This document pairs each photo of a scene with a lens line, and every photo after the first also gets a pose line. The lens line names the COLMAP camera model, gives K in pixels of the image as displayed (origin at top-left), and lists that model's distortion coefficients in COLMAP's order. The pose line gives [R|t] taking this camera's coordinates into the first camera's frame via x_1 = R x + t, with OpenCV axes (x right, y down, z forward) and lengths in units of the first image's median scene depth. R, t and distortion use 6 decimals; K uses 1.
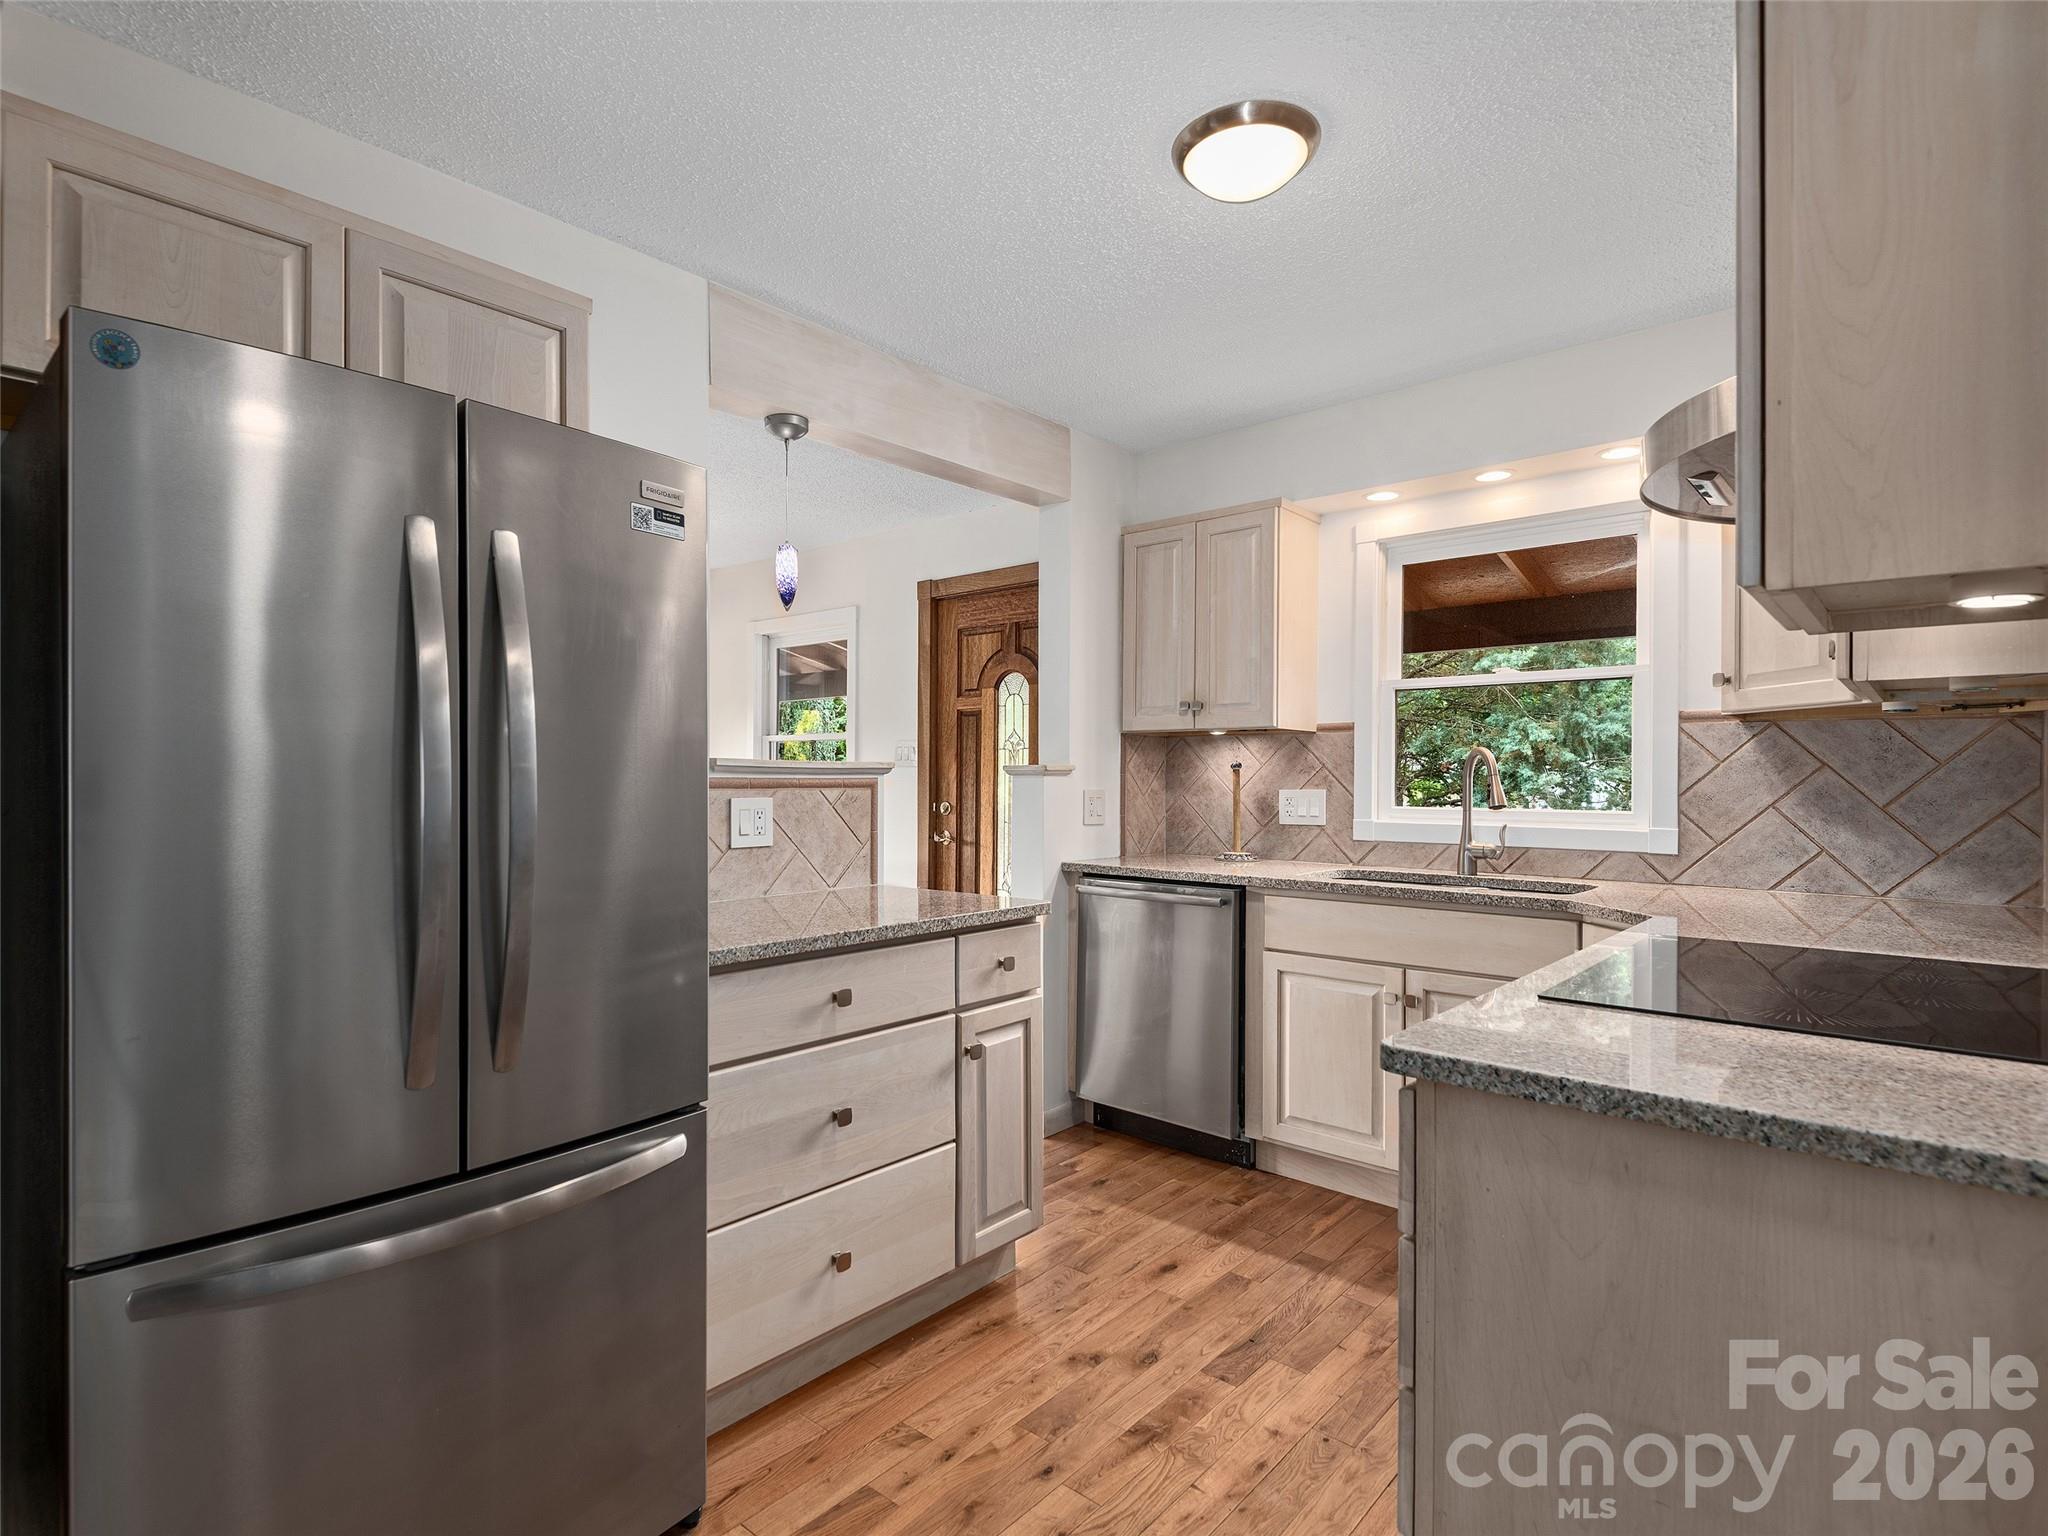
lens RADIAL K [[1063.2, 0, 986.5], [0, 1063.2, 777.9], [0, 0, 1]] dist [0.089496, -0.000161]
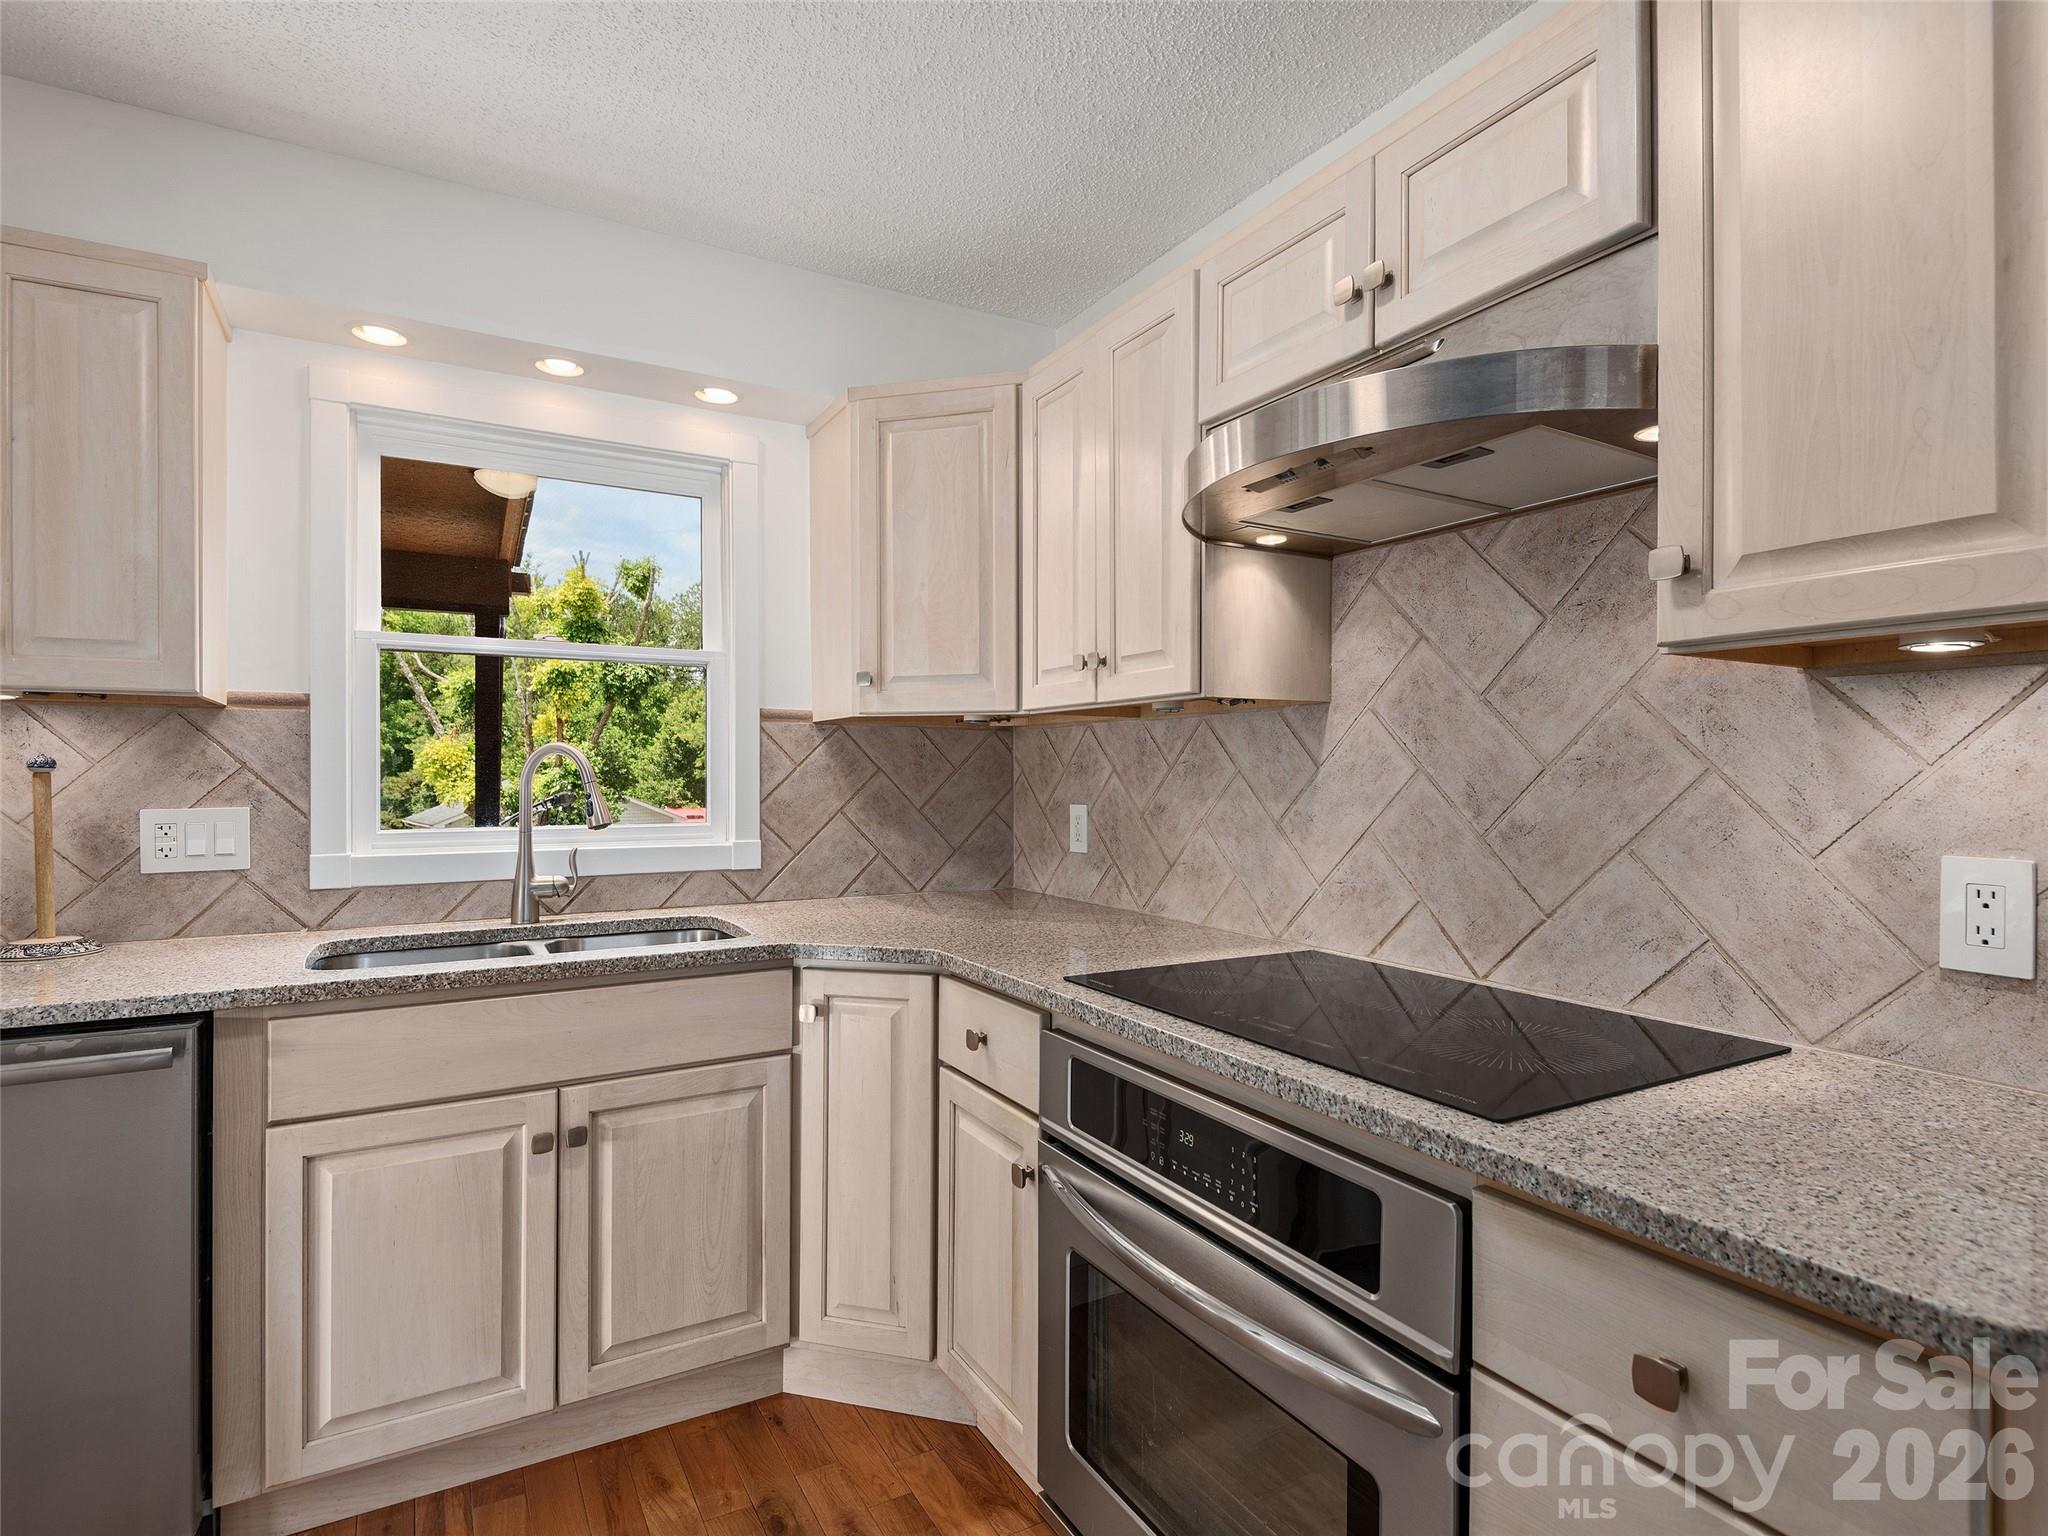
lens RADIAL K [[1046.6, 0, 1030.8], [0, 1046.6, 770.2], [0, 0, 1]] dist [-0.000937, -0.000526]
pose [[0.307226, -0.003882, 0.951629, -0.102975], [0.000347, 0.999992, 0.003967, -0.012463], [-0.951637, -0.000889, 0.307225, 0.485907]]
